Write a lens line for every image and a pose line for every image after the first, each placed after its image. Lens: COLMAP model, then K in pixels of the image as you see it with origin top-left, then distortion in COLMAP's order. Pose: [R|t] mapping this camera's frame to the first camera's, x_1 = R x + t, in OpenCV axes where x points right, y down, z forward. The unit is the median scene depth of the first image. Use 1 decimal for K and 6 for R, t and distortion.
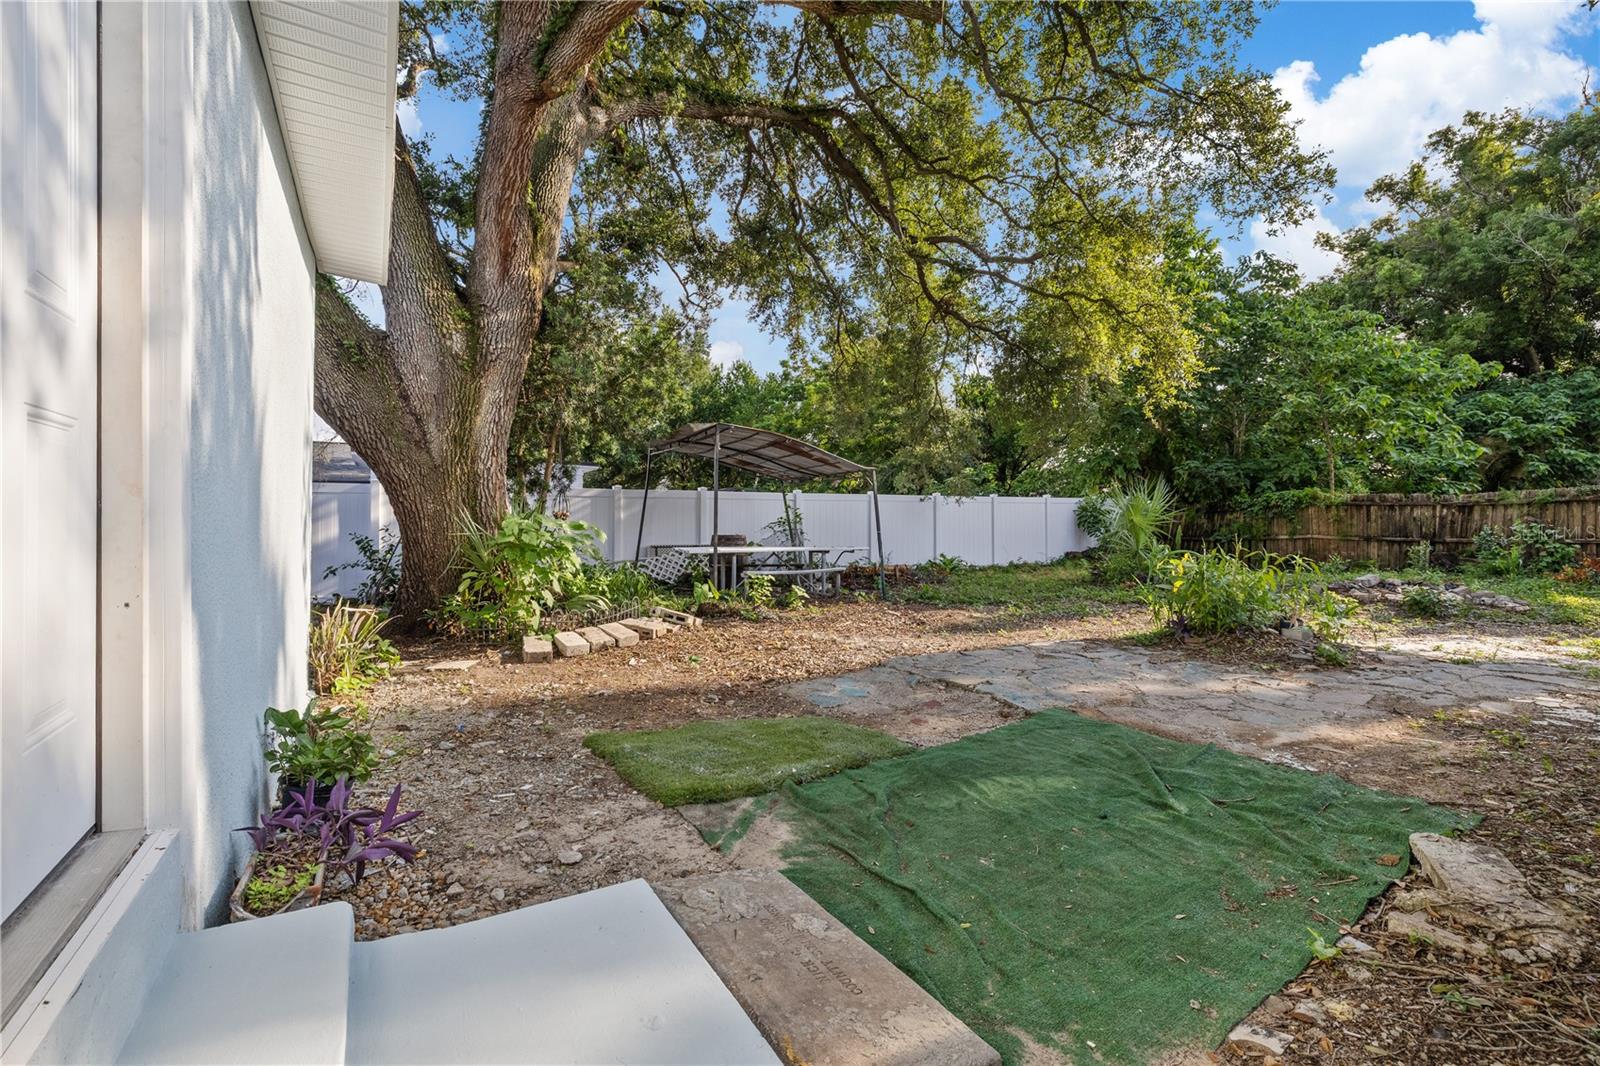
lens RADIAL K [[676.5, 0, 800.0], [0, 676.5, 533.0], [0, 0, 1]] dist [-0.001832, -0.000754]
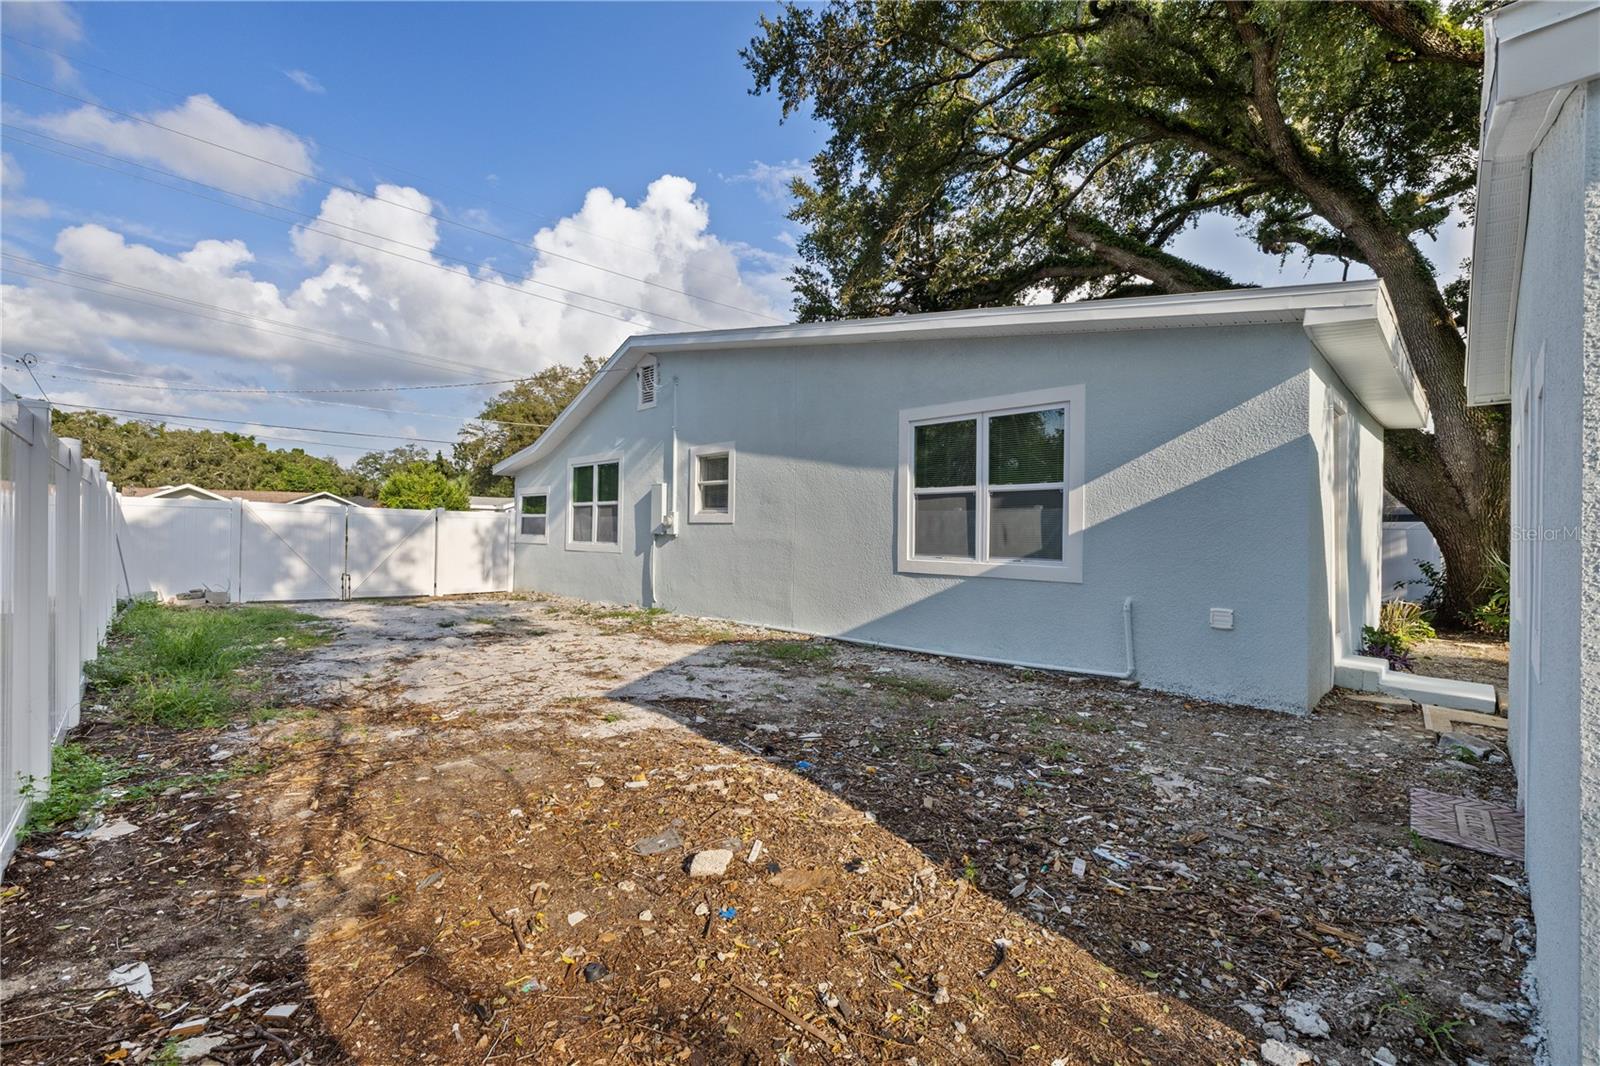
lens RADIAL K [[676.5, 0, 800.0], [0, 676.5, 533.0], [0, 0, 1]] dist [-0.001832, -0.000754]
pose [[0.229524, 0.006565, -0.973281, 0.550754], [-0.018988, 0.999817, 0.002266, -0.048419], [0.973118, 0.017960, 0.229607, -0.753035]]
